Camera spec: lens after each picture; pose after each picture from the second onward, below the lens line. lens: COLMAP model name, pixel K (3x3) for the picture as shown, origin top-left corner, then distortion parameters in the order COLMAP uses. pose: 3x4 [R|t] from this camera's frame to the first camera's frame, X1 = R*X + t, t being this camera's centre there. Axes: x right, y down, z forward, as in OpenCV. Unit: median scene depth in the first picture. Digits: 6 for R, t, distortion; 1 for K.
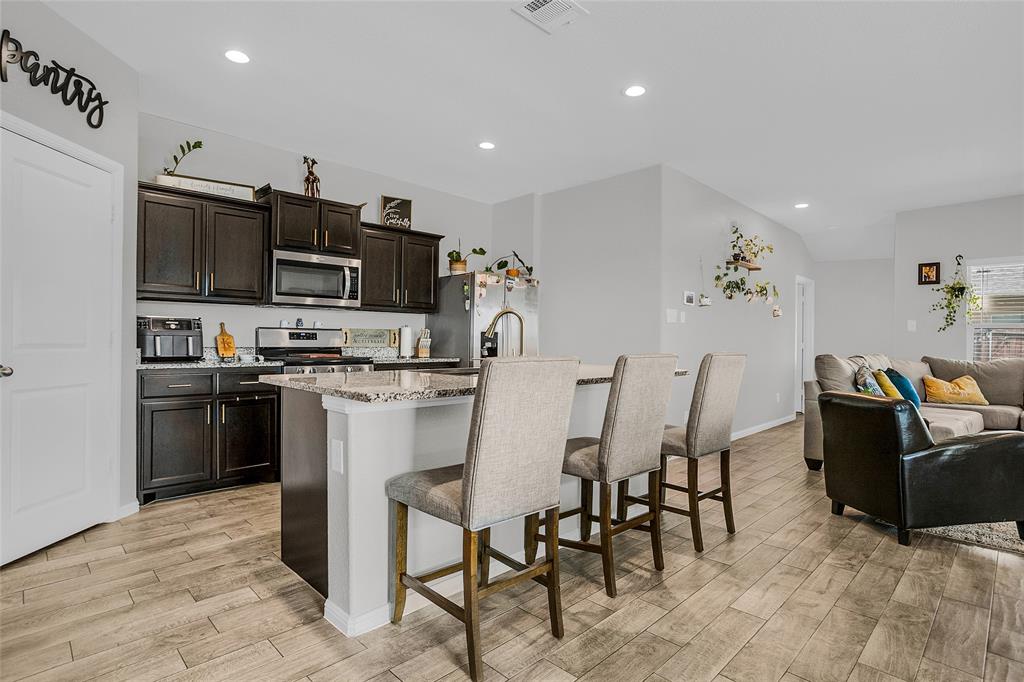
lens RADIAL K [[513.2, 0, 508.5], [0, 513.2, 347.4], [0, 0, 1]] dist [-0.051753, 0.025022]
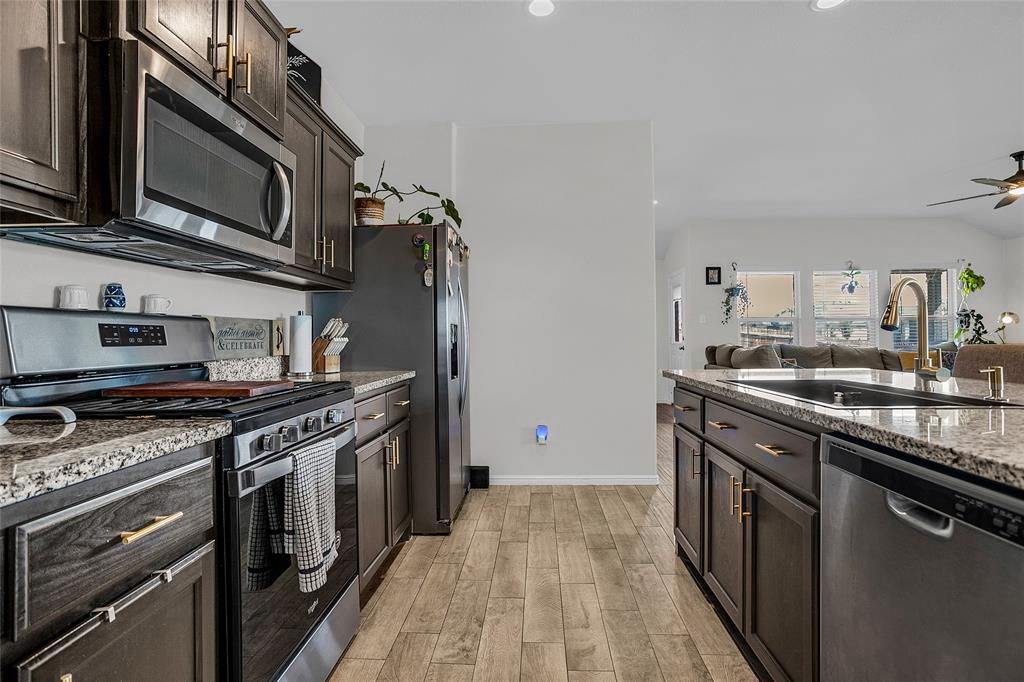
lens RADIAL K [[513.2, 0, 503.8], [0, 513.2, 333.8], [0, 0, 1]] dist [-0.051753, 0.025022]
pose [[0.742034, -0.012786, 0.670241, -0.405590], [0.026685, 0.999589, -0.010473, -0.011778], [-0.669831, 0.025657, 0.742070, 0.522788]]
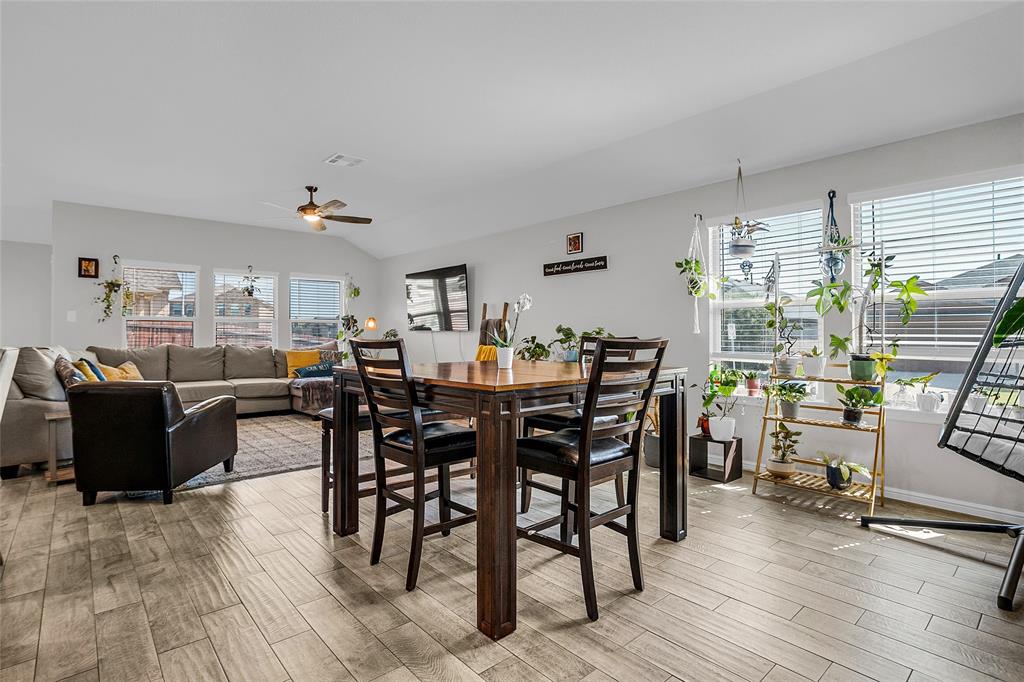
lens RADIAL K [[508.4, 0, 508.9], [0, 508.4, 325.1], [0, 0, 1]] dist [-0.052934, 0.024879]
pose [[0.051820, 0.005783, 0.998640, -0.191707], [0.017661, 0.999822, -0.006706, -0.003842], [-0.998500, 0.017985, 0.051709, 0.069661]]
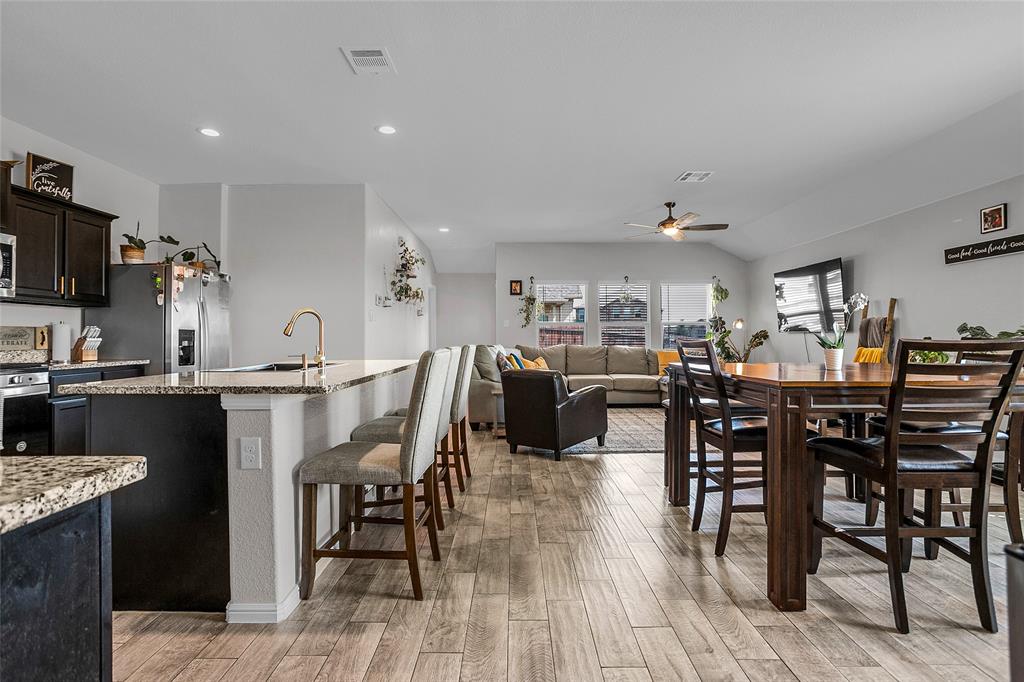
lens RADIAL K [[513.2, 0, 506.1], [0, 513.2, 330.7], [0, 0, 1]] dist [-0.051753, 0.025022]
pose [[0.708978, -0.005791, 0.705207, -0.270030], [0.022595, 0.999639, -0.014507, -0.002597], [-0.704869, 0.026219, 0.708853, -0.033798]]
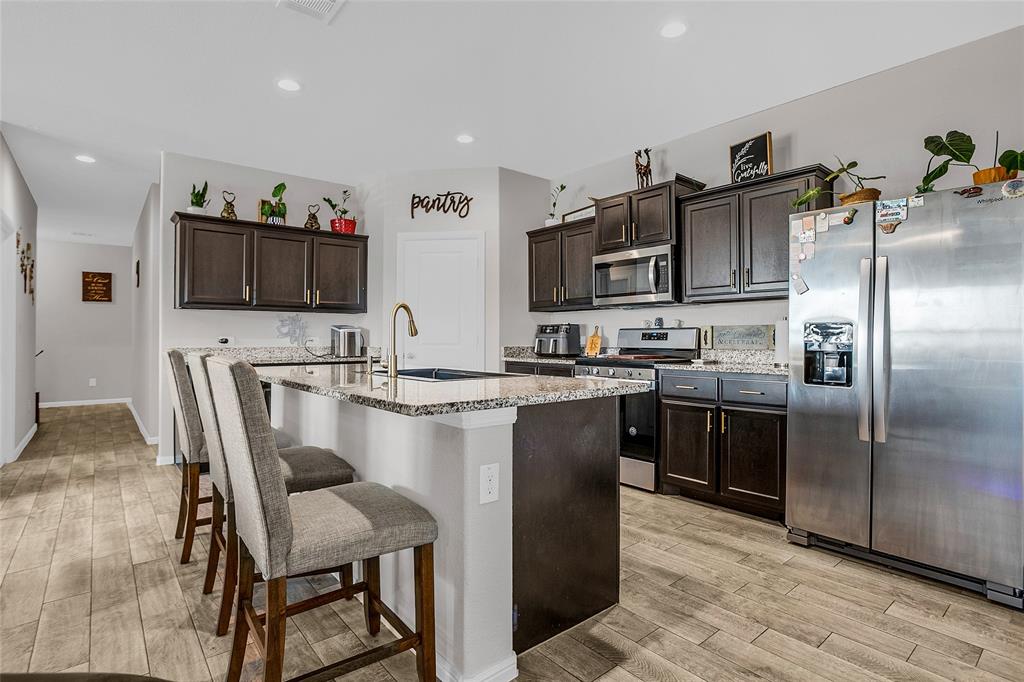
lens RADIAL K [[508.4, 0, 504.6], [0, 508.4, 333.6], [0, 0, 1]] dist [-0.052934, 0.024879]
pose [[-0.085983, -0.020640, -0.996083, 0.501464], [-0.015590, 0.999691, -0.019369, -0.004686], [0.996175, 0.013863, -0.086278, 0.731895]]
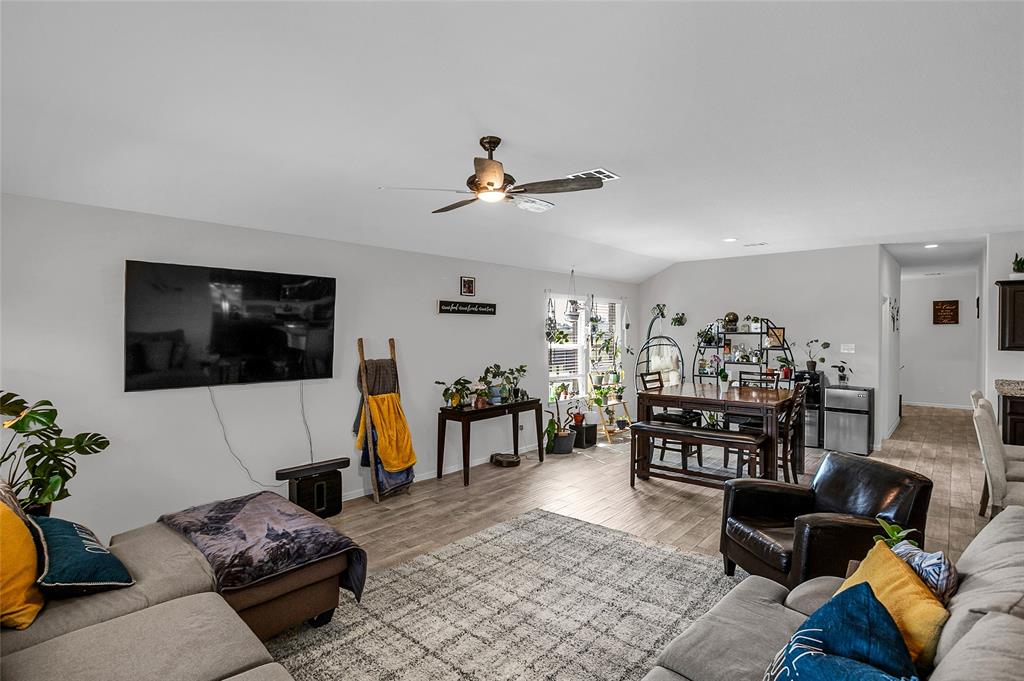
lens RADIAL K [[508.4, 0, 501.9], [0, 508.4, 336.7], [0, 0, 1]] dist [-0.052934, 0.024879]
pose [[-0.998410, -0.012339, -0.055011, 0.911713], [-0.013703, 0.999606, 0.024478, -0.100698], [0.054687, 0.025193, -0.998186, 1.175039]]
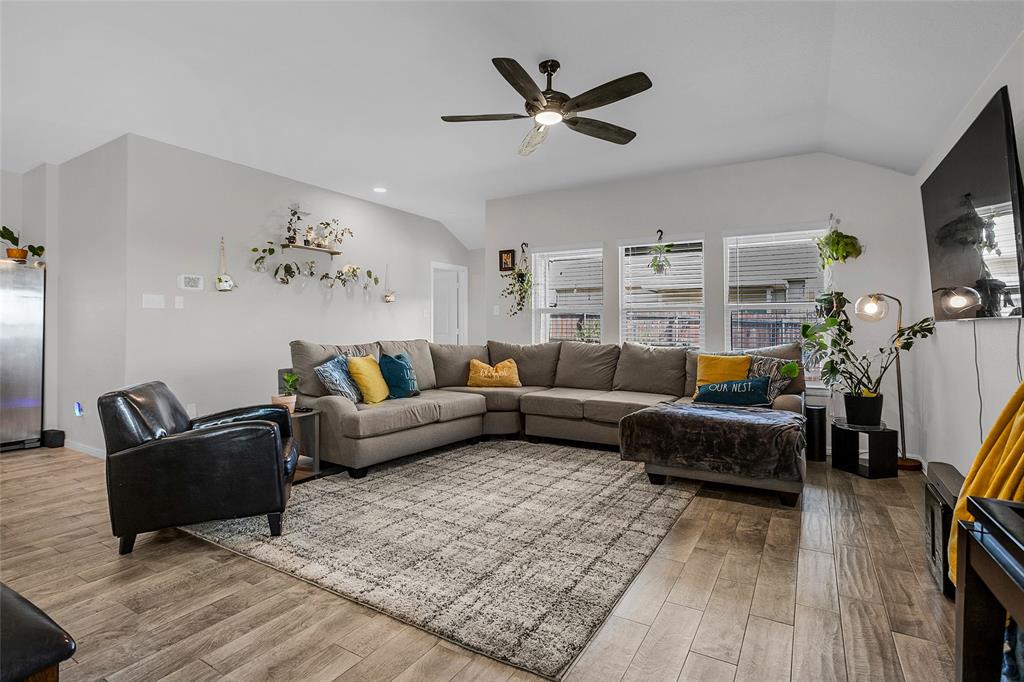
lens RADIAL K [[508.4, 0, 509.3], [0, 508.4, 324.4], [0, 0, 1]] dist [-0.052934, 0.024879]
pose [[0.968129, -0.009373, 0.250278, 0.690413], [0.015094, 0.999667, -0.020952, 0.007650], [-0.249998, 0.024062, 0.967947, -0.016158]]
